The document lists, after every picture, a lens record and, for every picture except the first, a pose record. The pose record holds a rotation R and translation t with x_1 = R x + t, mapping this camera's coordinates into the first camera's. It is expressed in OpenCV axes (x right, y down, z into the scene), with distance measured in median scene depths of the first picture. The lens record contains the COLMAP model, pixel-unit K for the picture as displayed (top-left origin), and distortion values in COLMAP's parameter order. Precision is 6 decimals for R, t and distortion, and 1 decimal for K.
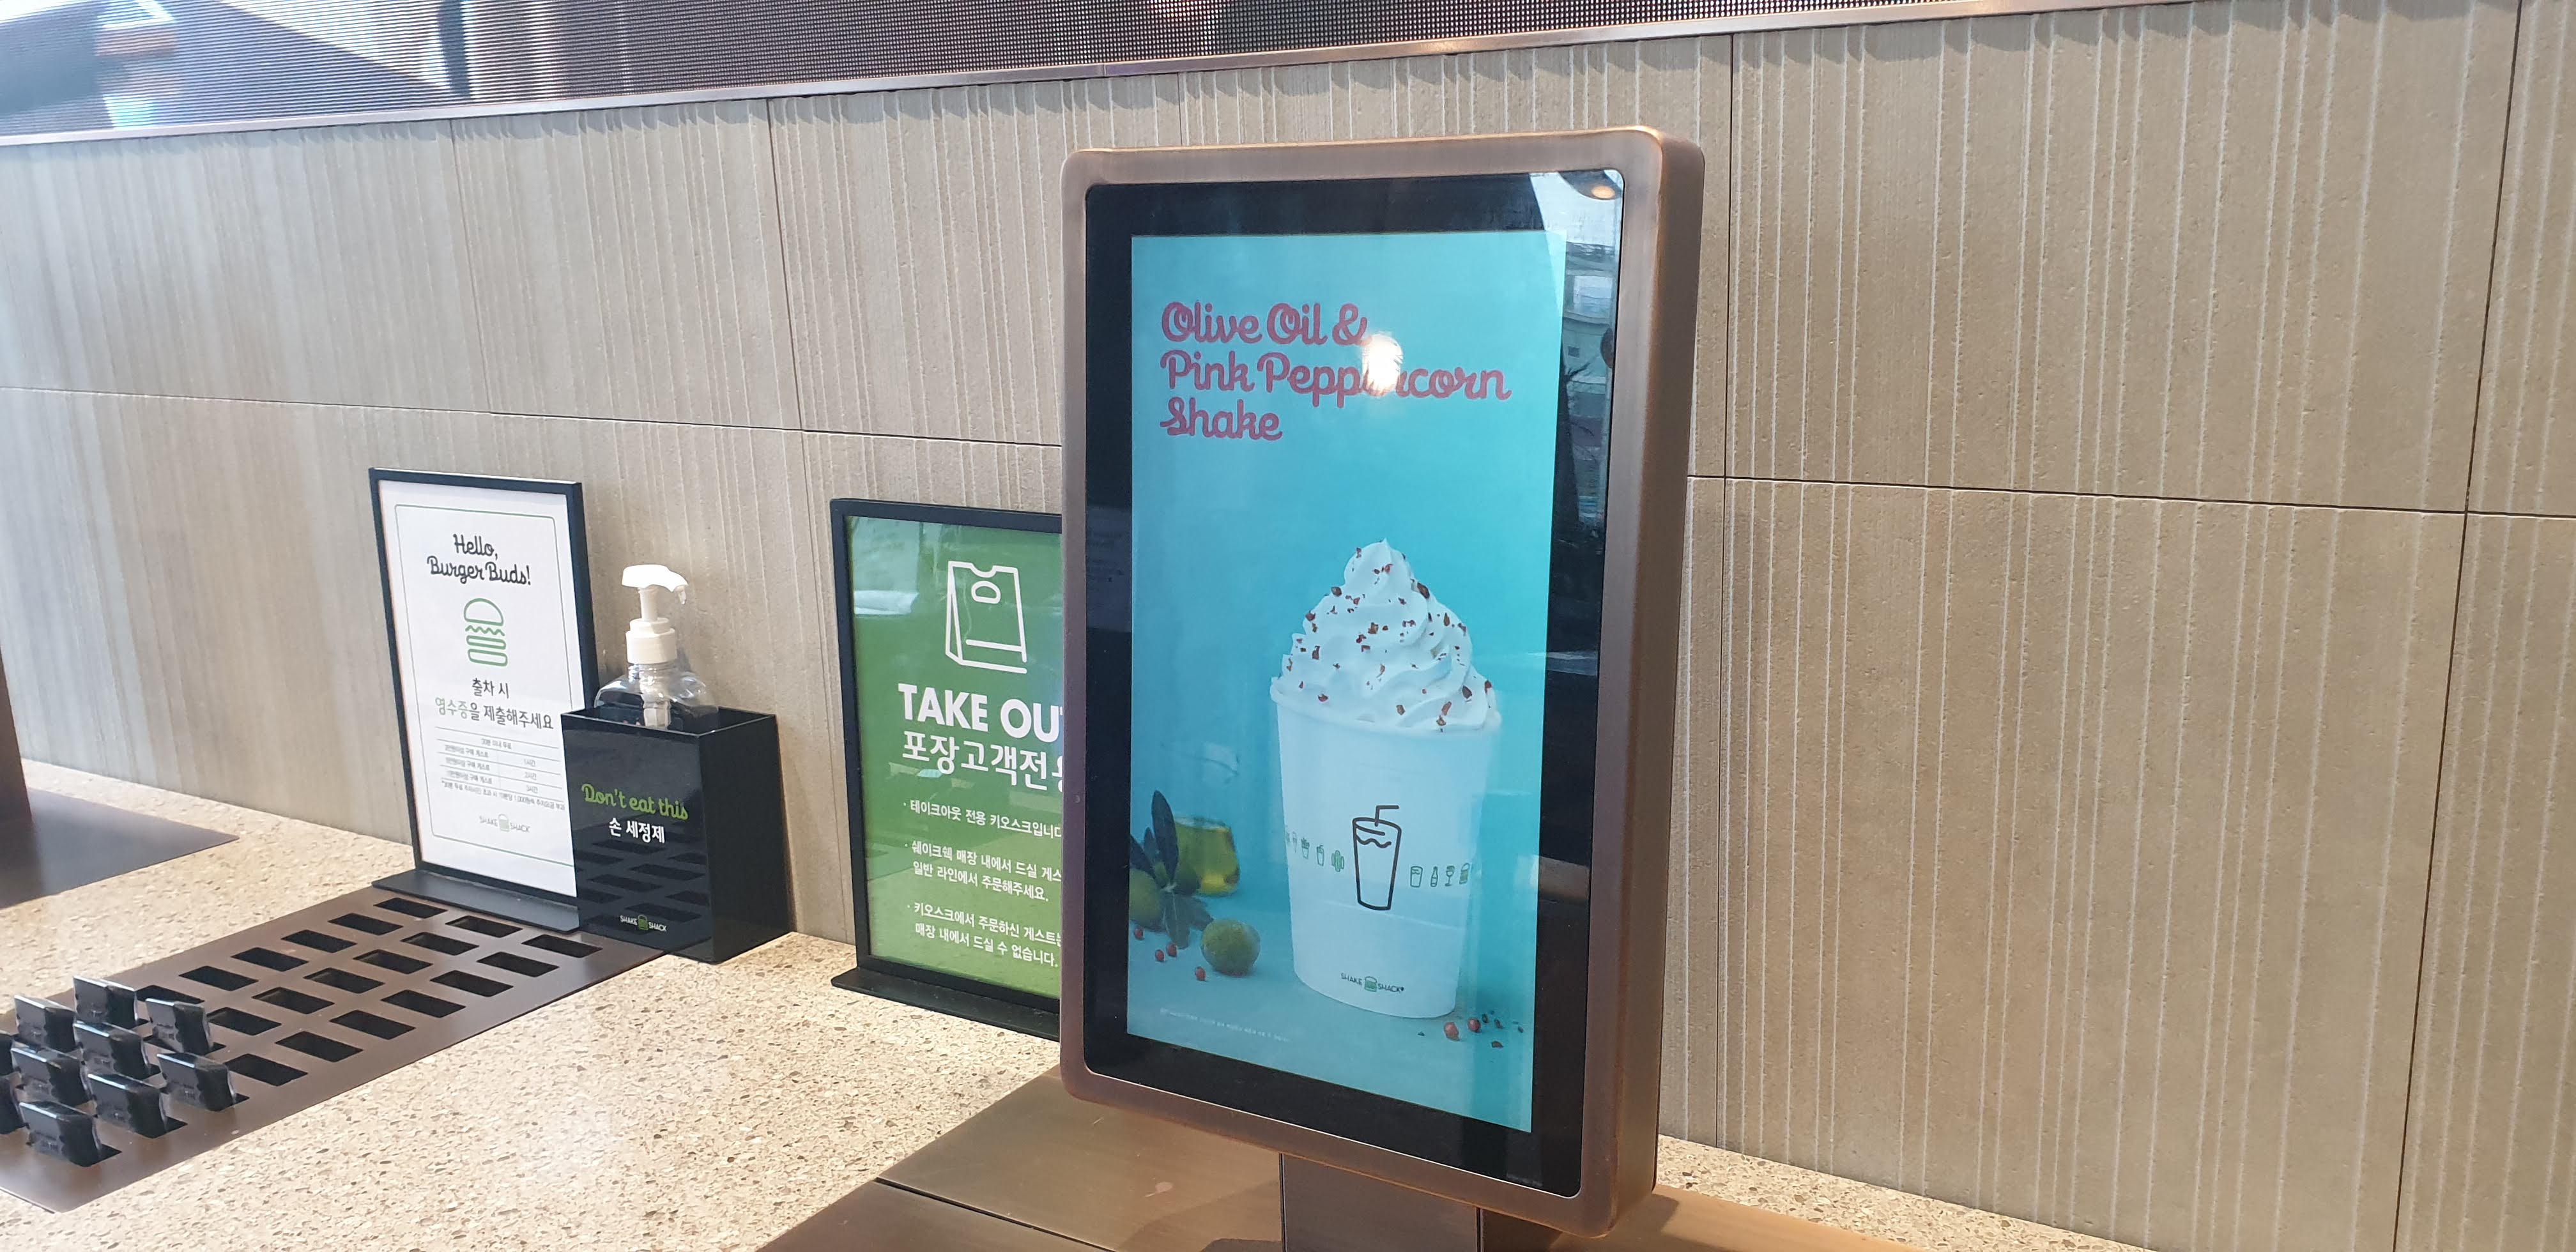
lens RADIAL K [[2025.4, 0, 1288.0], [0, 2025.4, 626.0], [0, 0, 1]] dist [0.000051, -0.002364]
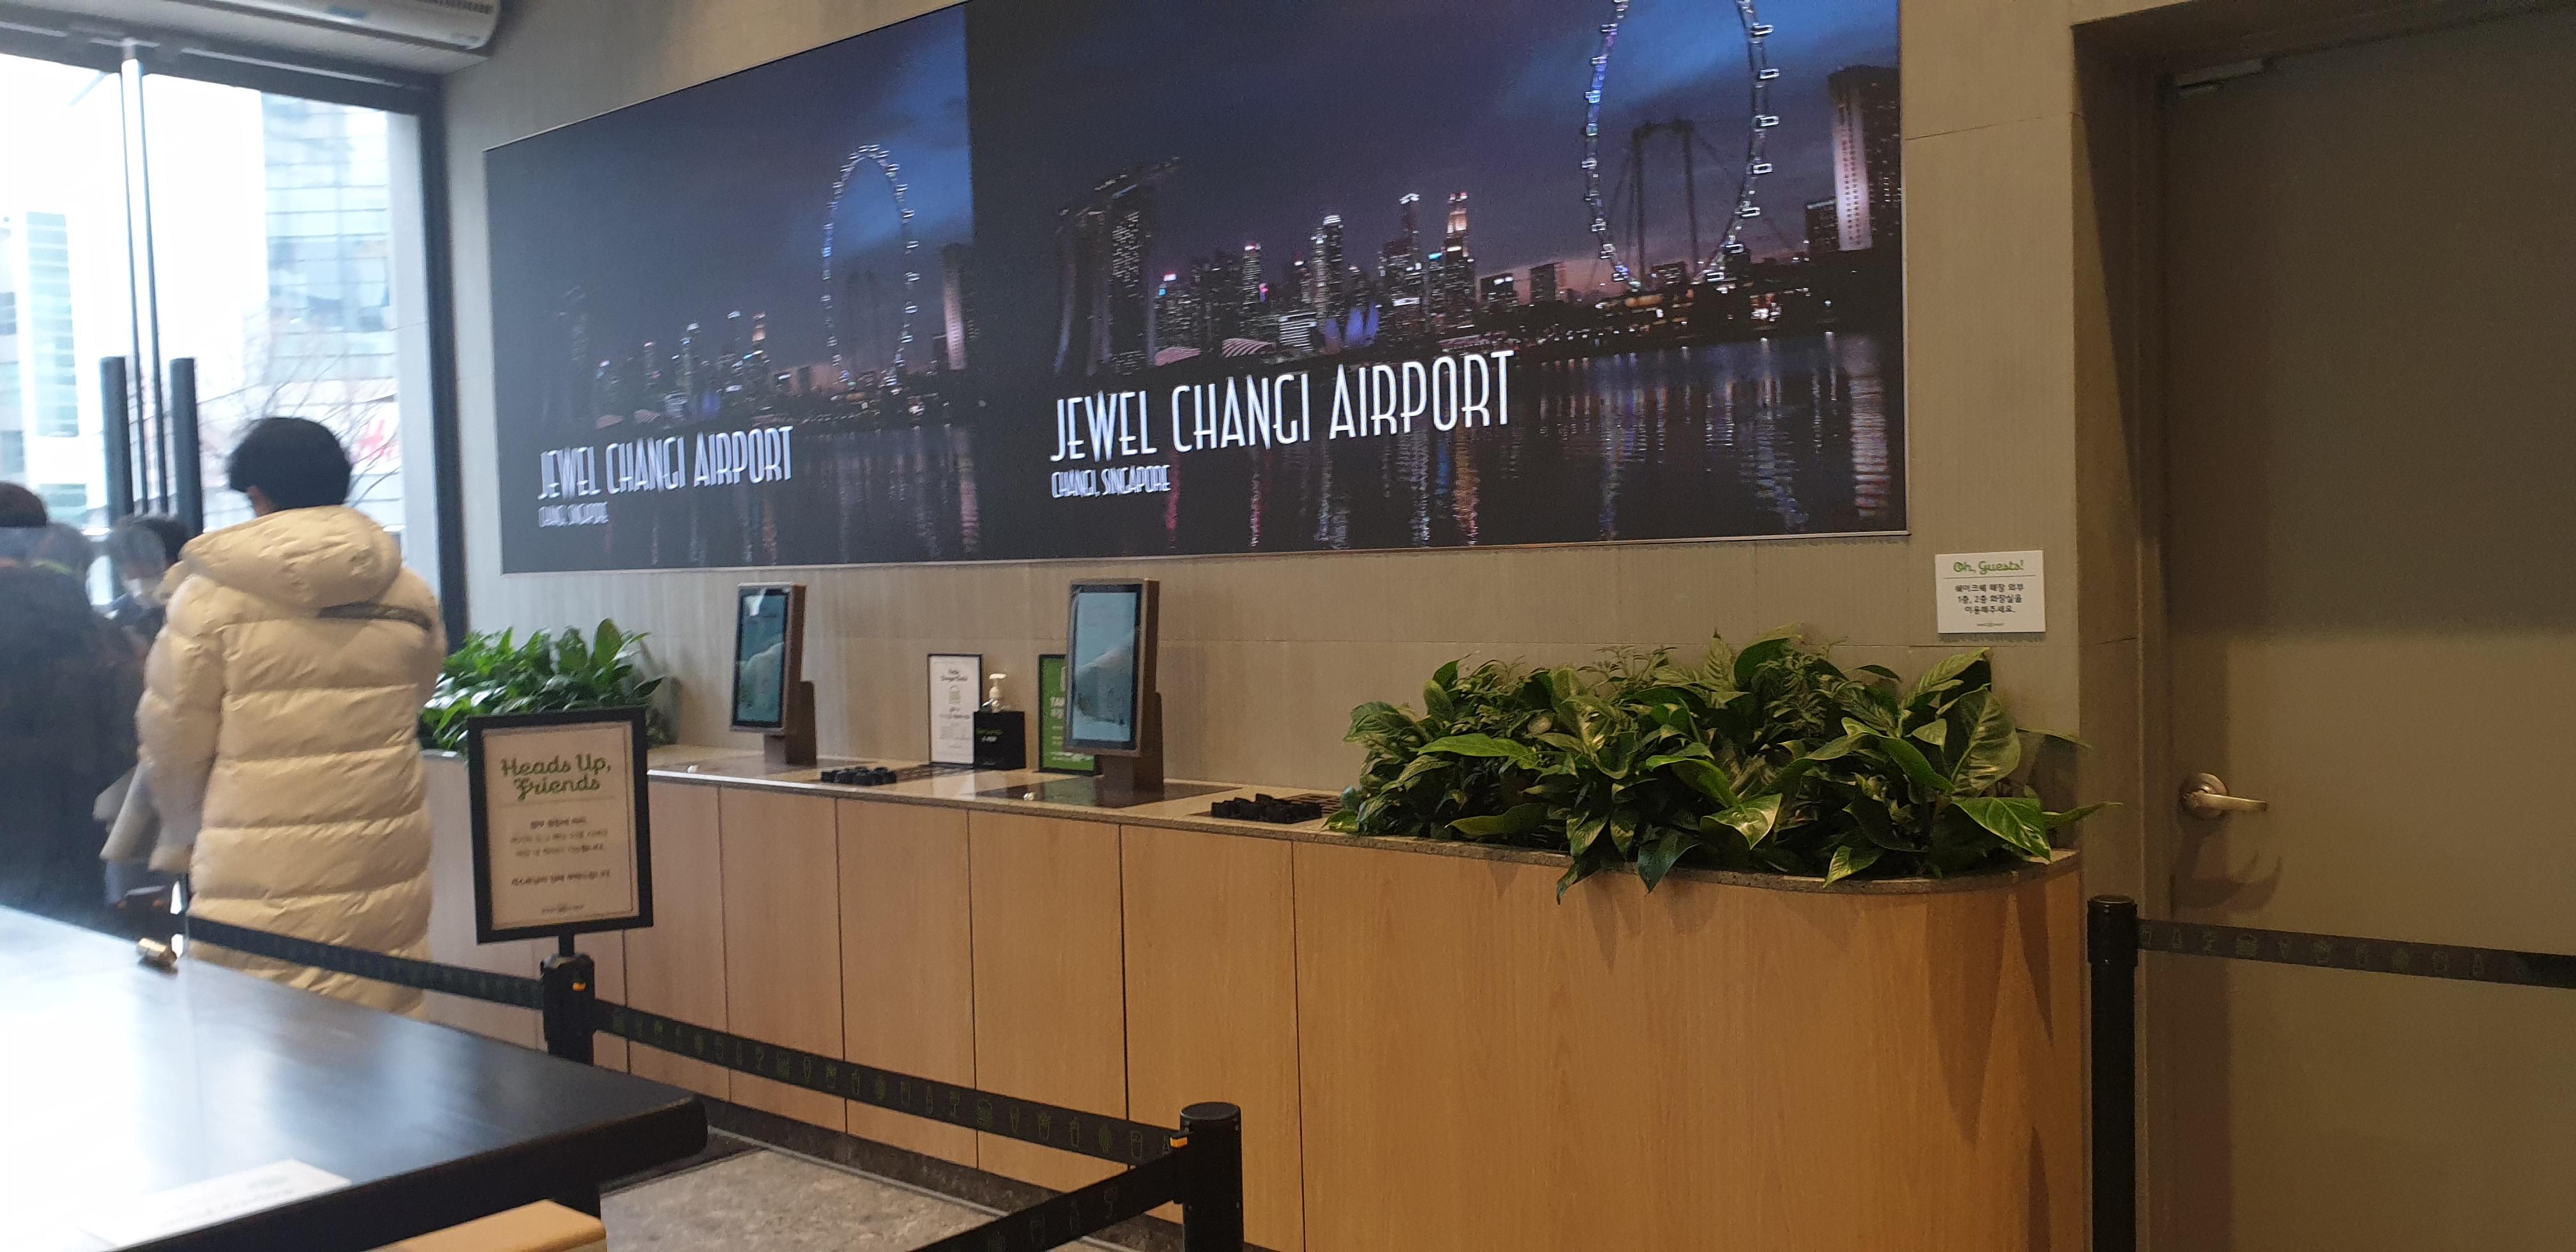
lens RADIAL K [[2025.4, 0, 1288.0], [0, 2025.4, 626.0], [0, 0, 1]] dist [0.000051, -0.002364]
pose [[0.983981, 0.014755, -0.177663, 0.932084], [-0.047189, 0.982579, -0.179752, 0.551629], [0.171915, 0.185256, 0.967536, -2.708264]]
